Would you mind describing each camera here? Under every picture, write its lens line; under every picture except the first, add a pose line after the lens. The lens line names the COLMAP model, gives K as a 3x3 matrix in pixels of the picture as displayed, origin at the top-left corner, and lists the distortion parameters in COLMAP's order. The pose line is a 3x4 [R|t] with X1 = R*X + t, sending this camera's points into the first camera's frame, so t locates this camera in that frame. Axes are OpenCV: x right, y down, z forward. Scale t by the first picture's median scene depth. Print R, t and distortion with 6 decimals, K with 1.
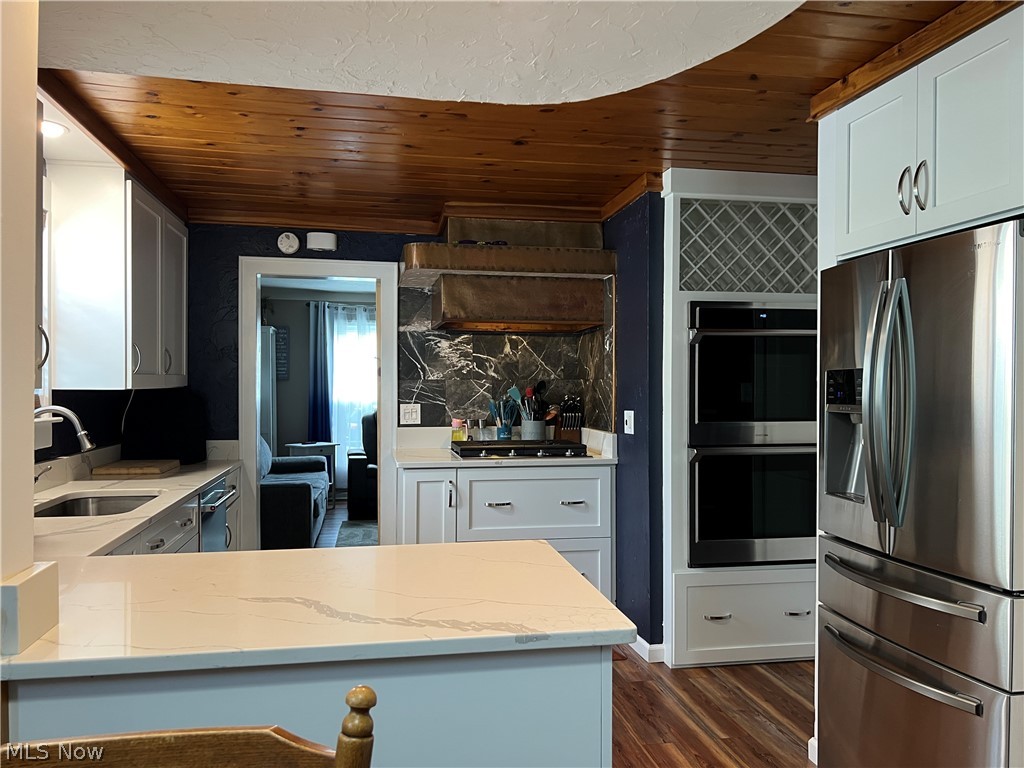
lens RADIAL K [[769.0, 0, 511.5], [0, 769.0, 398.2], [0, 0, 1]] dist [0.150649, -0.294990]
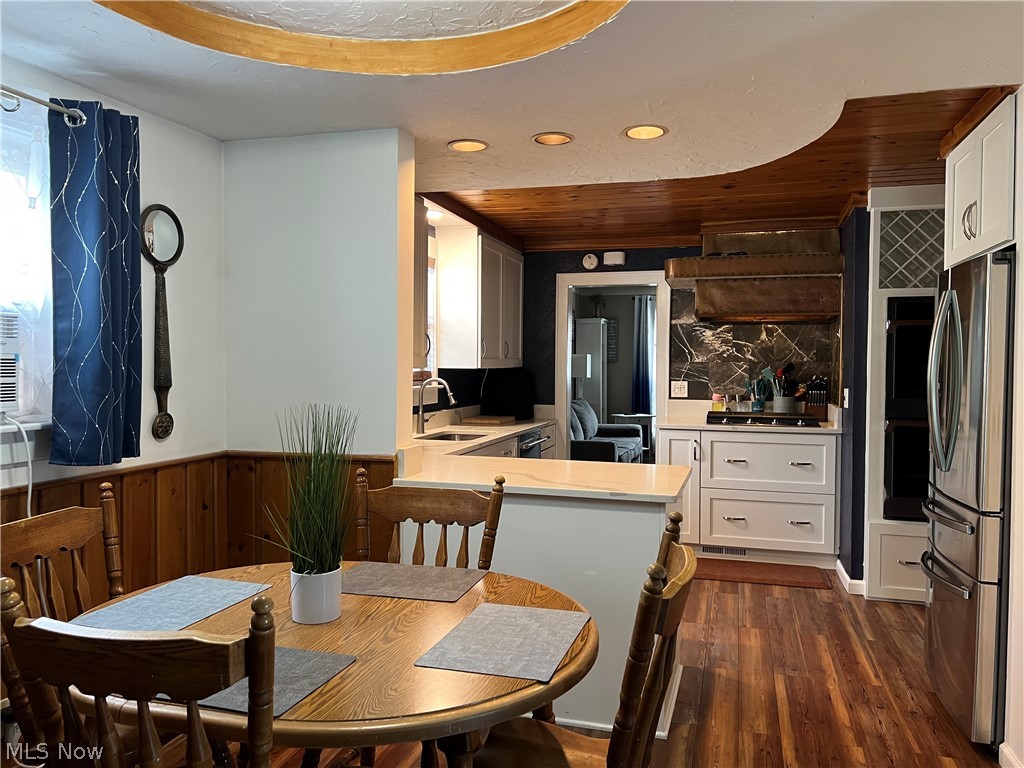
lens RADIAL K [[769.0, 0, 511.5], [0, 769.0, 398.2], [0, 0, 1]] dist [0.150649, -0.294990]
pose [[0.891030, 0.024290, -0.453294, 0.208229], [-0.013014, 0.999524, 0.027980, 0.003590], [0.453757, -0.019032, 0.890922, -0.269366]]
